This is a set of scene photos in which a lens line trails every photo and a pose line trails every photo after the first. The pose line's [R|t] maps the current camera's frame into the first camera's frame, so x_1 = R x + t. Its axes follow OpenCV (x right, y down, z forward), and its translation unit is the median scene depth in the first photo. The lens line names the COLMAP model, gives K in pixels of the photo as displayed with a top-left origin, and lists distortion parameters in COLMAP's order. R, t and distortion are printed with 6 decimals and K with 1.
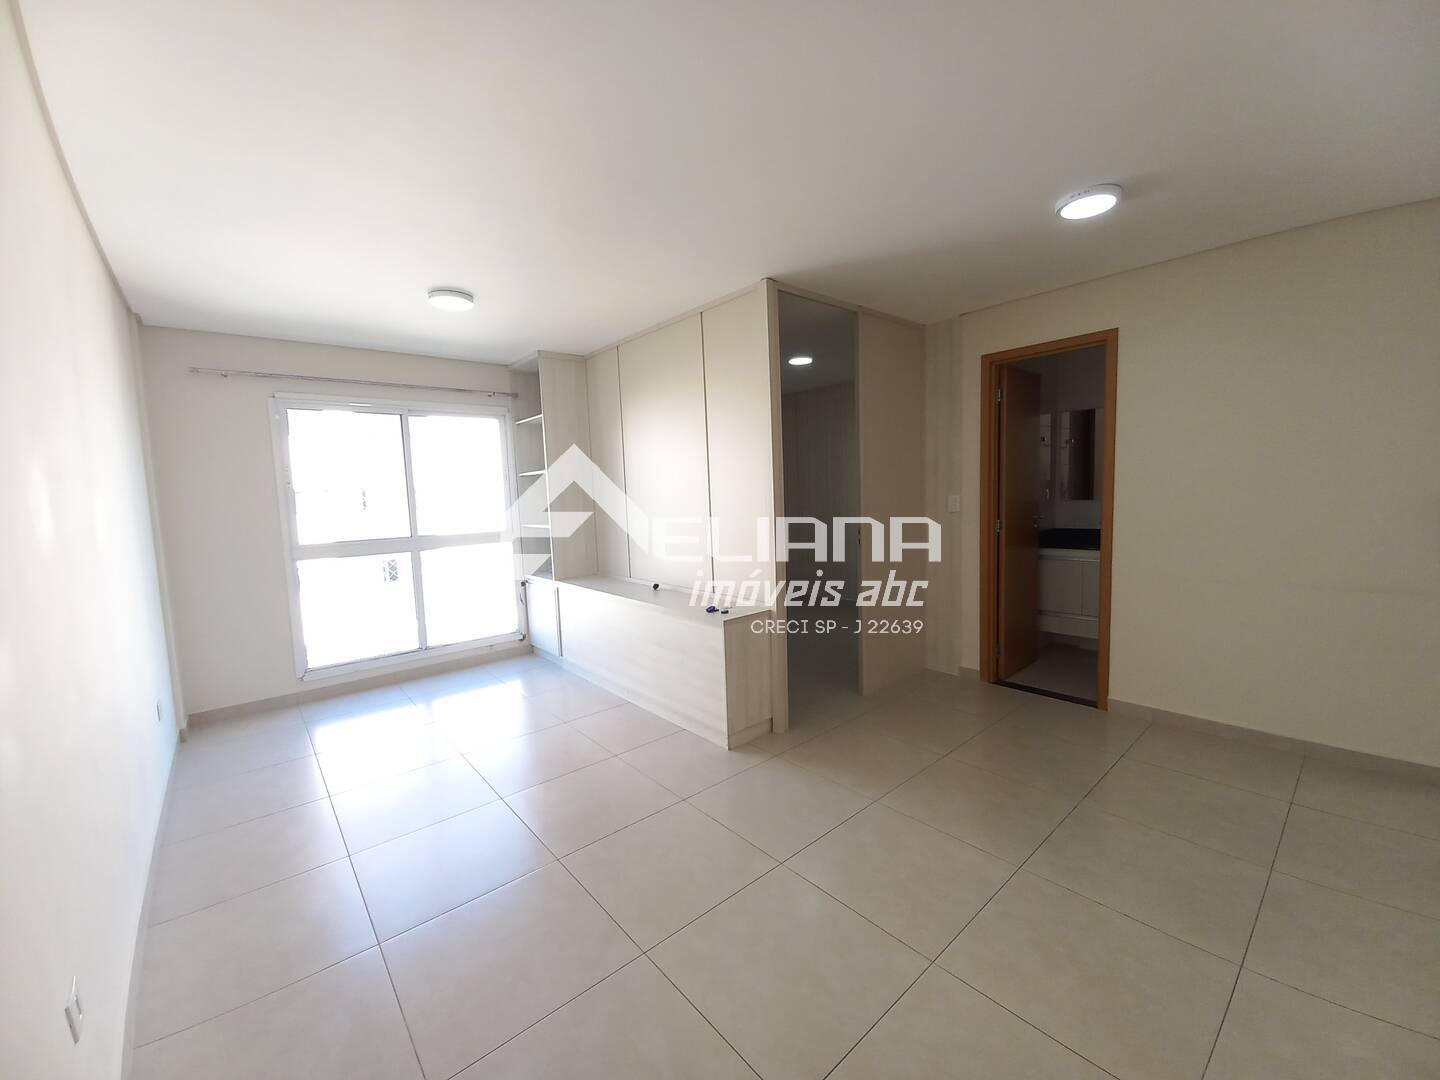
lens RADIAL K [[579.0, 0, 725.1], [0, 579.0, 541.2], [0, 0, 1]] dist [0.002616, -0.009387]
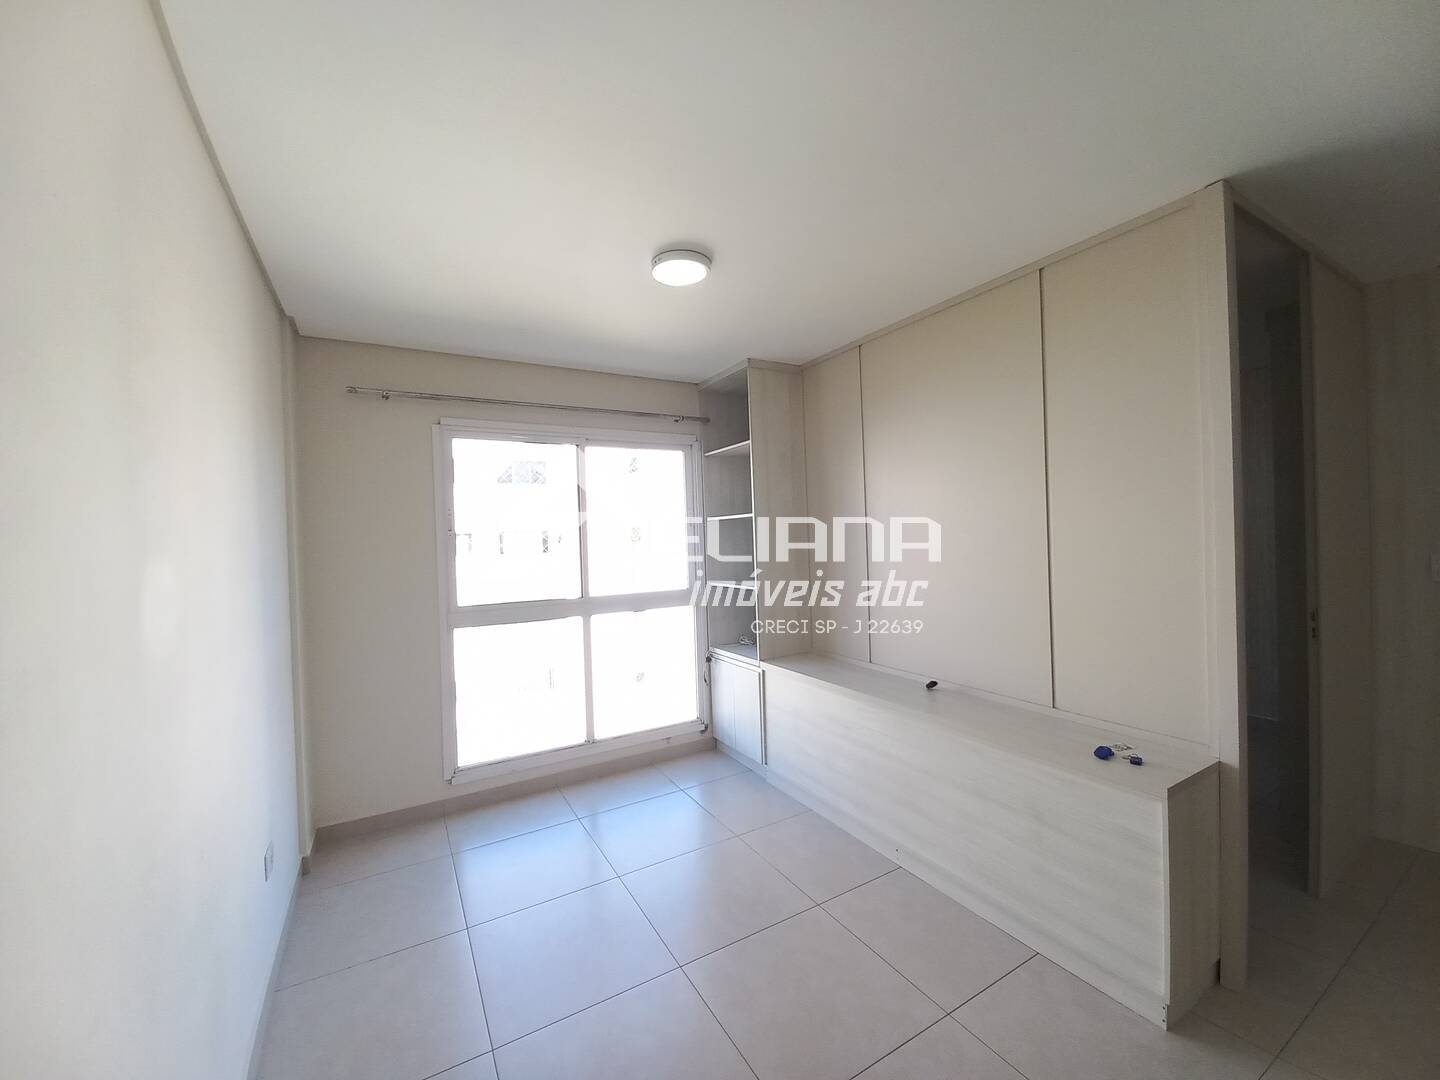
lens RADIAL K [[579.0, 0, 718.2], [0, 579.0, 542.8], [0, 0, 1]] dist [0.002616, -0.009387]
pose [[0.981945, 0.007967, -0.188998, -0.231828], [-0.021789, 0.997226, -0.071168, -0.032508], [0.187907, 0.074001, 0.979395, 0.279654]]
